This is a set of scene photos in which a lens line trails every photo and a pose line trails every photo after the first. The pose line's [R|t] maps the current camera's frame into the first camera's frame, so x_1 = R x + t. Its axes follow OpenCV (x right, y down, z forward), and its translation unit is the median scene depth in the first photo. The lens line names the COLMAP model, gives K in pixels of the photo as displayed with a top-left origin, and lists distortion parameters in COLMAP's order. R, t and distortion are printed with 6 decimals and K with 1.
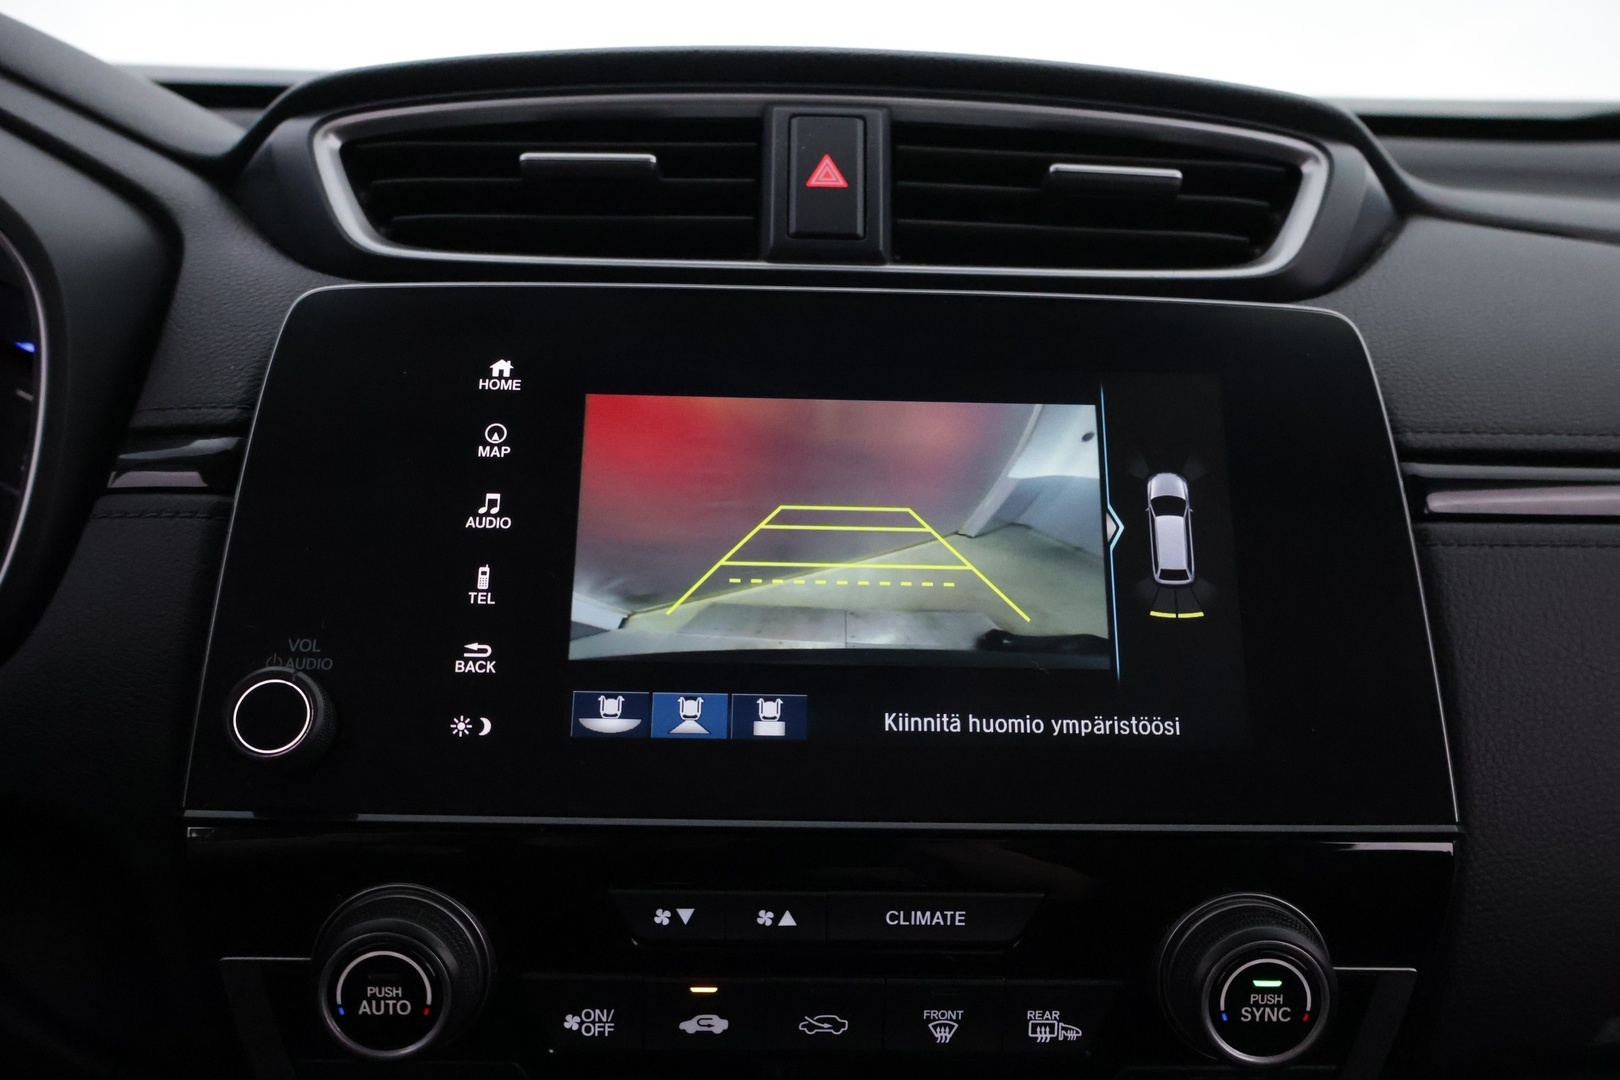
lens RADIAL K [[1473.2, 0, 812.4], [0, 1473.2, 545.0], [0, 0, 1]] dist [0.013968, 0.000000]
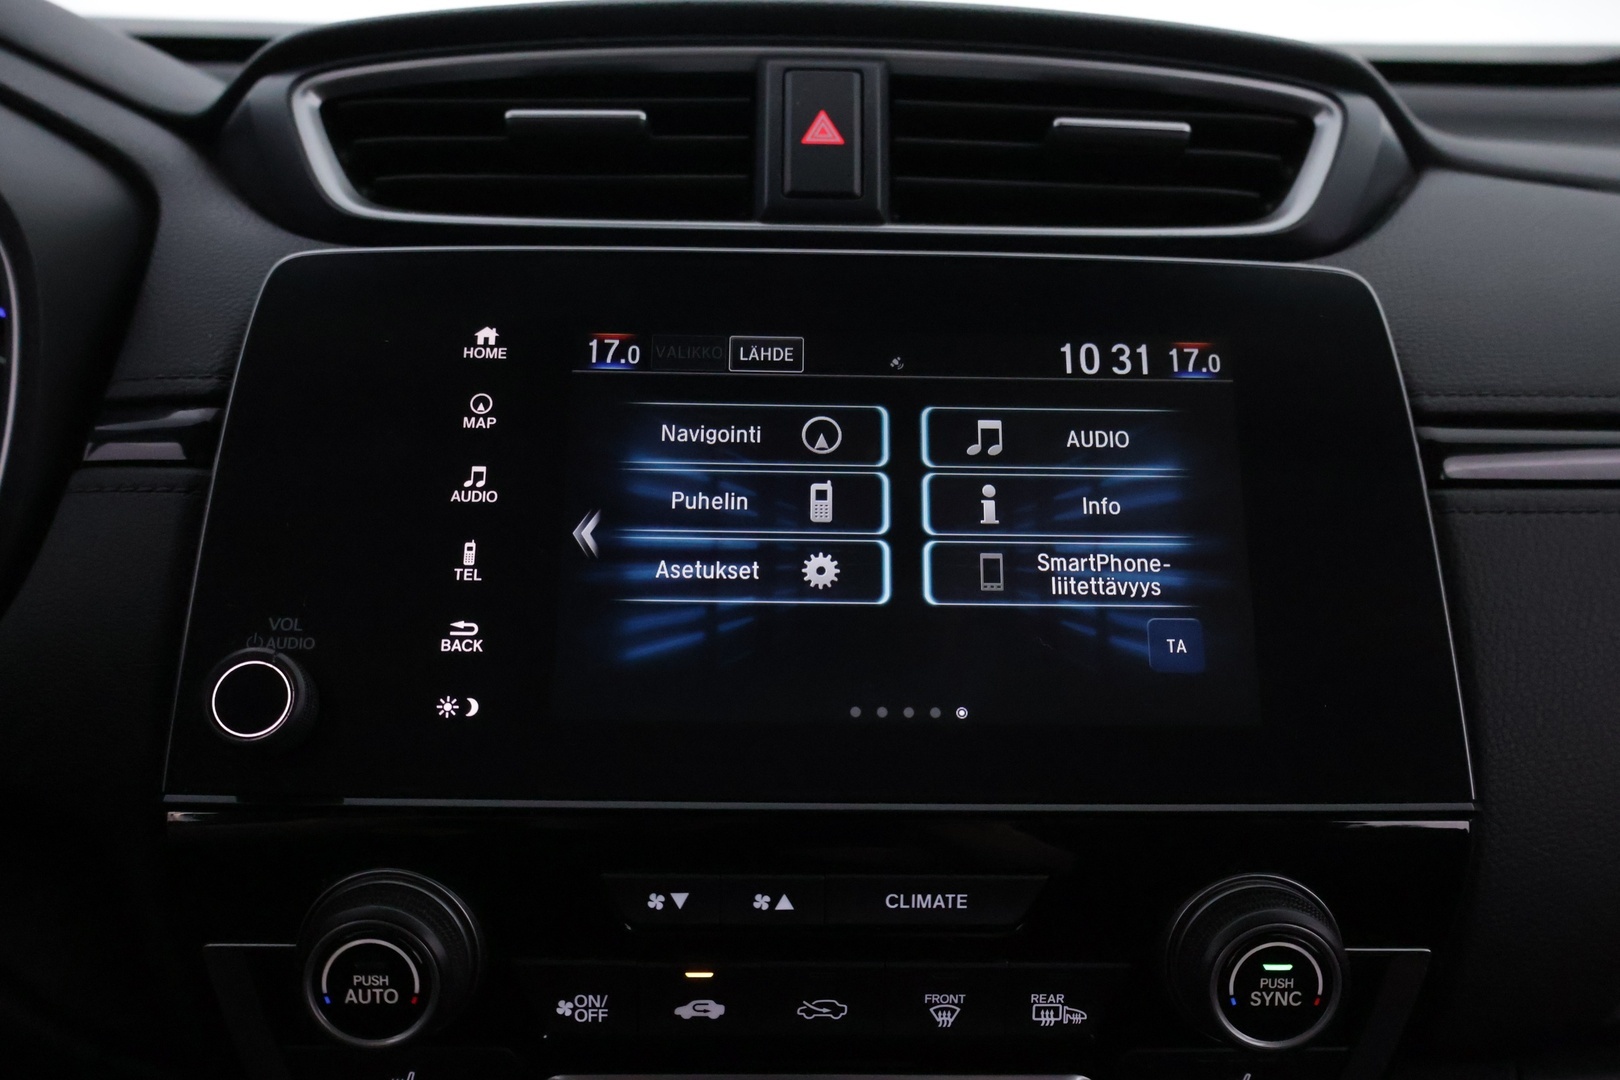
lens RADIAL K [[1473.2, 0, 812.7], [0, 1473.2, 536.4], [0, 0, 1]] dist [0.013968, 0.000000]
pose [[0.999975, -0.005676, -0.004280, 0.007097], [0.005791, 0.999610, 0.027310, -0.014438], [0.004124, -0.027334, 0.999618, 0.032083]]
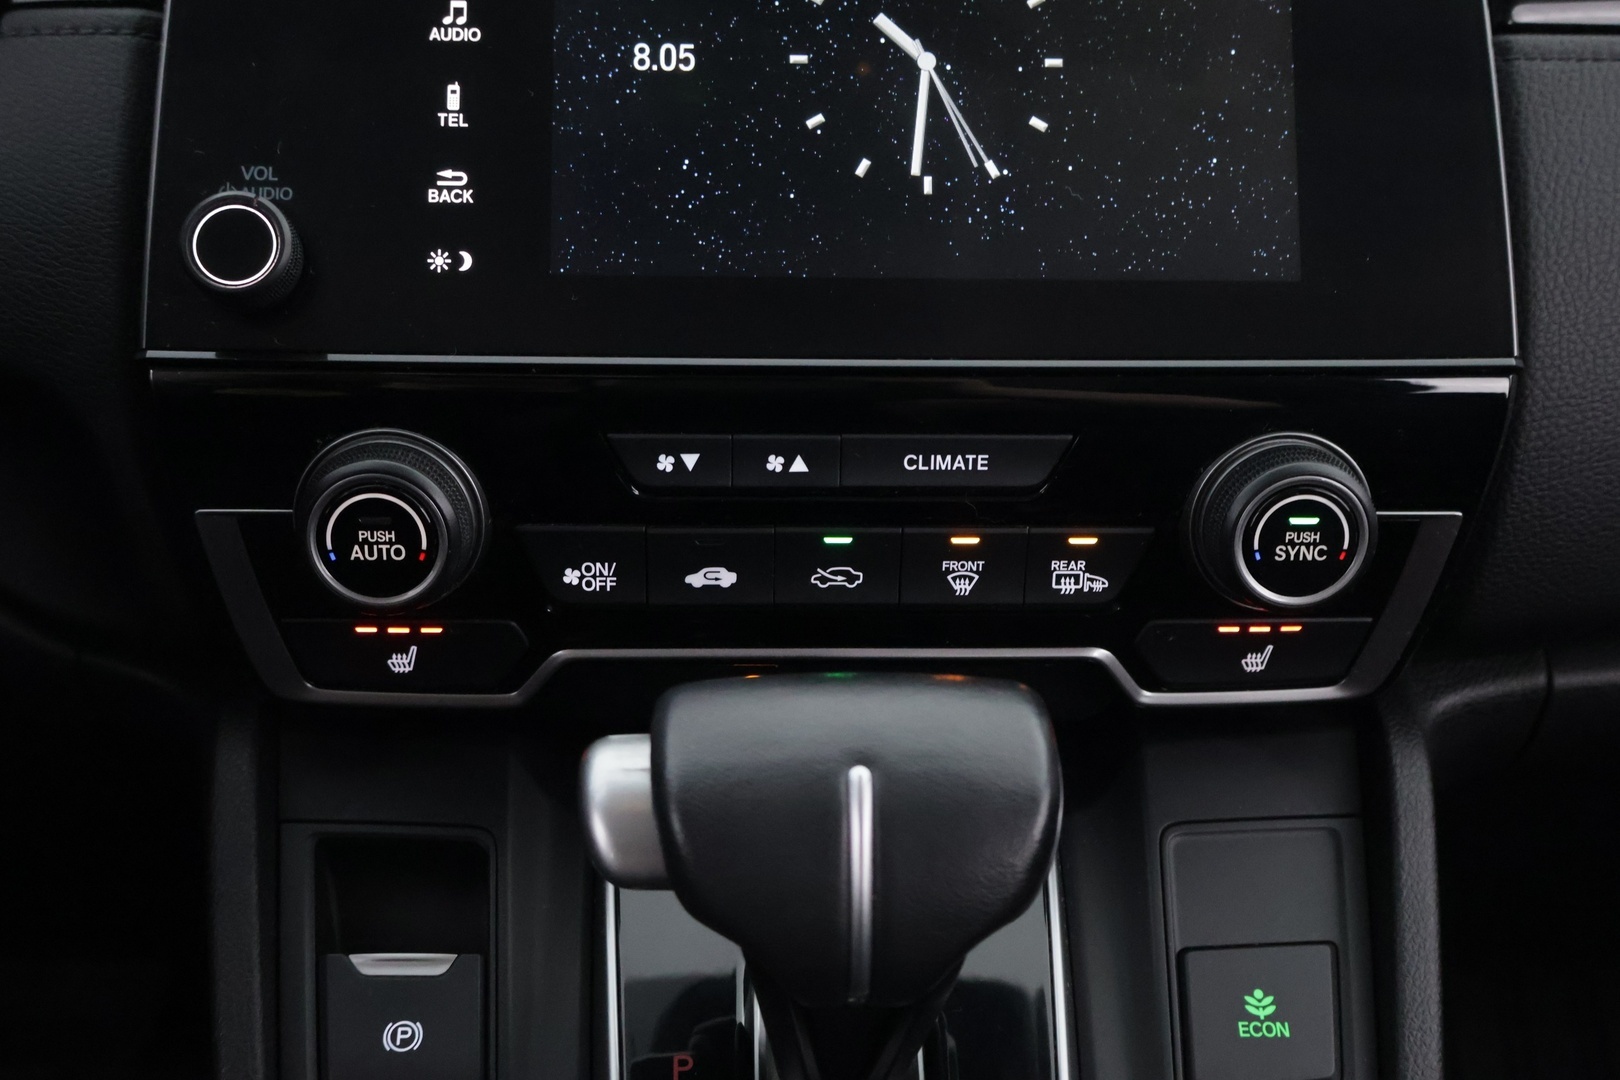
lens RADIAL K [[1795.1, 0, 806.7], [0, 1795.1, 552.6], [0, 0, 1]] dist [0.006799, 0.000000]
pose [[0.999849, -0.010387, 0.013912, -0.027700], [0.007405, 0.979888, 0.199409, 0.078813], [-0.015704, -0.199276, 0.979817, -0.127135]]
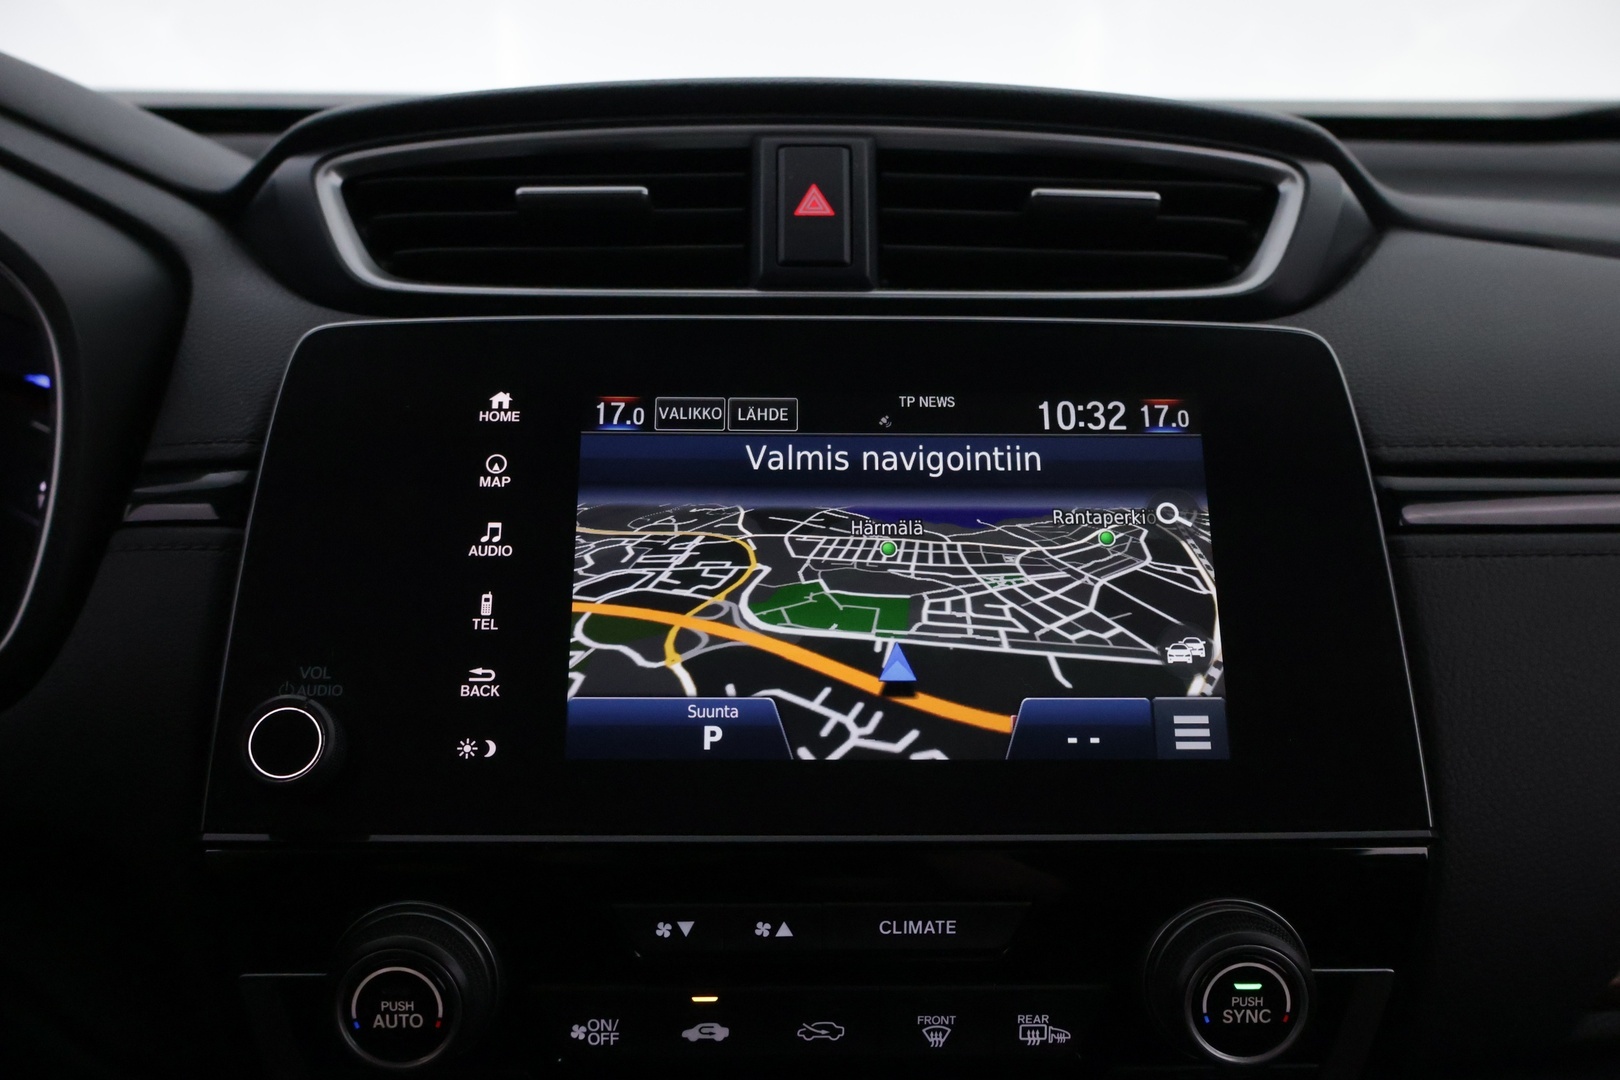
lens RADIAL K [[1473.2, 0, 808.0], [0, 1473.2, 545.7], [0, 0, 1]] dist [0.013968, 0.000000]
pose [[0.999844, -0.015775, -0.007928, 0.011990], [0.015808, 0.999867, 0.004089, -0.020121], [0.007863, -0.004214, 0.999960, -0.034862]]
